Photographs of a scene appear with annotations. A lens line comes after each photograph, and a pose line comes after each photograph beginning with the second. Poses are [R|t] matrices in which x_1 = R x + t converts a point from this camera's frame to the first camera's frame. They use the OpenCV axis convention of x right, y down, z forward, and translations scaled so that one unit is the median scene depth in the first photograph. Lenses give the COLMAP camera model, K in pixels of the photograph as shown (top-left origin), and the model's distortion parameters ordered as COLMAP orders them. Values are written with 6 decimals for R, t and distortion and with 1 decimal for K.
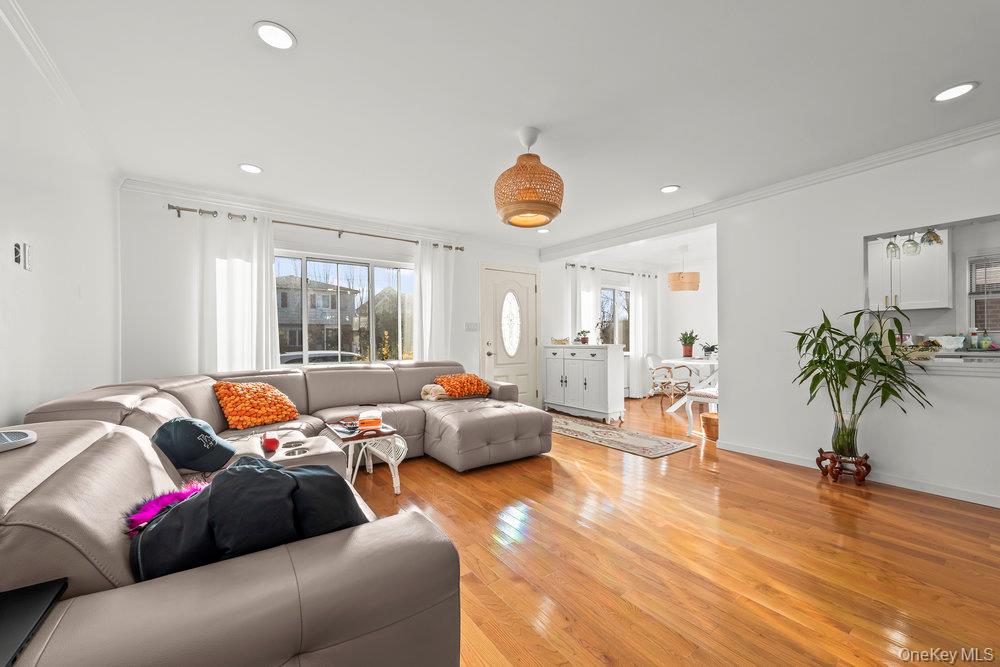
lens RADIAL K [[398.0, 0, 499.3], [0, 398.0, 341.1], [0, 0, 1]] dist [0.011069, 0.000044]
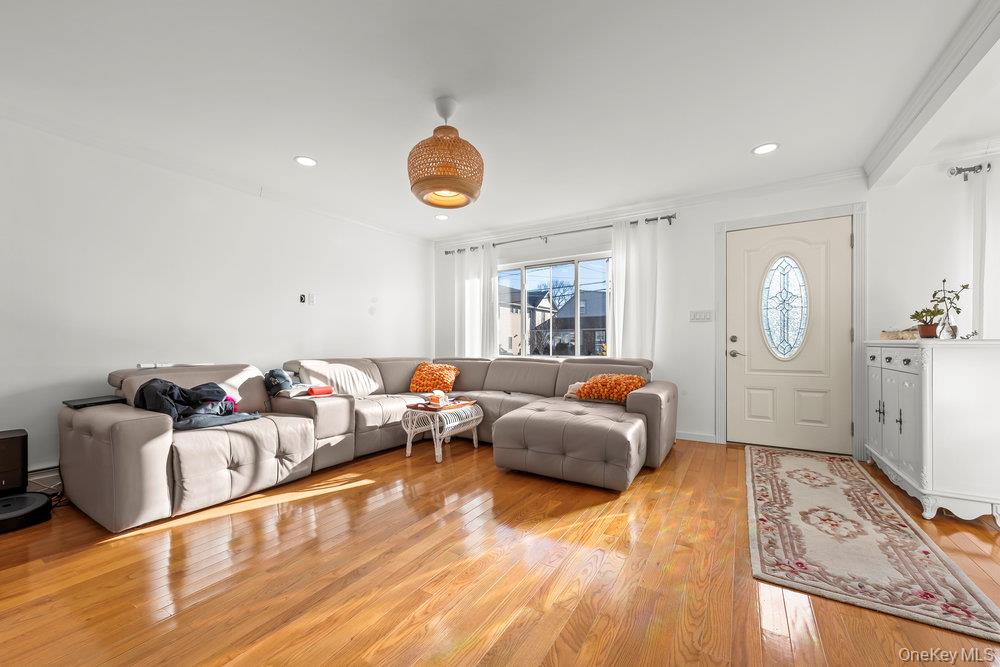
lens RADIAL K [[398.0, 0, 492.4], [0, 398.0, 341.6], [0, 0, 1]] dist [0.011069, 0.000044]
pose [[0.388767, 0.002671, -0.921332, 0.658449], [-0.001933, 0.999996, 0.002083, 0.015517], [0.921334, 0.000972, 0.388771, 0.503462]]
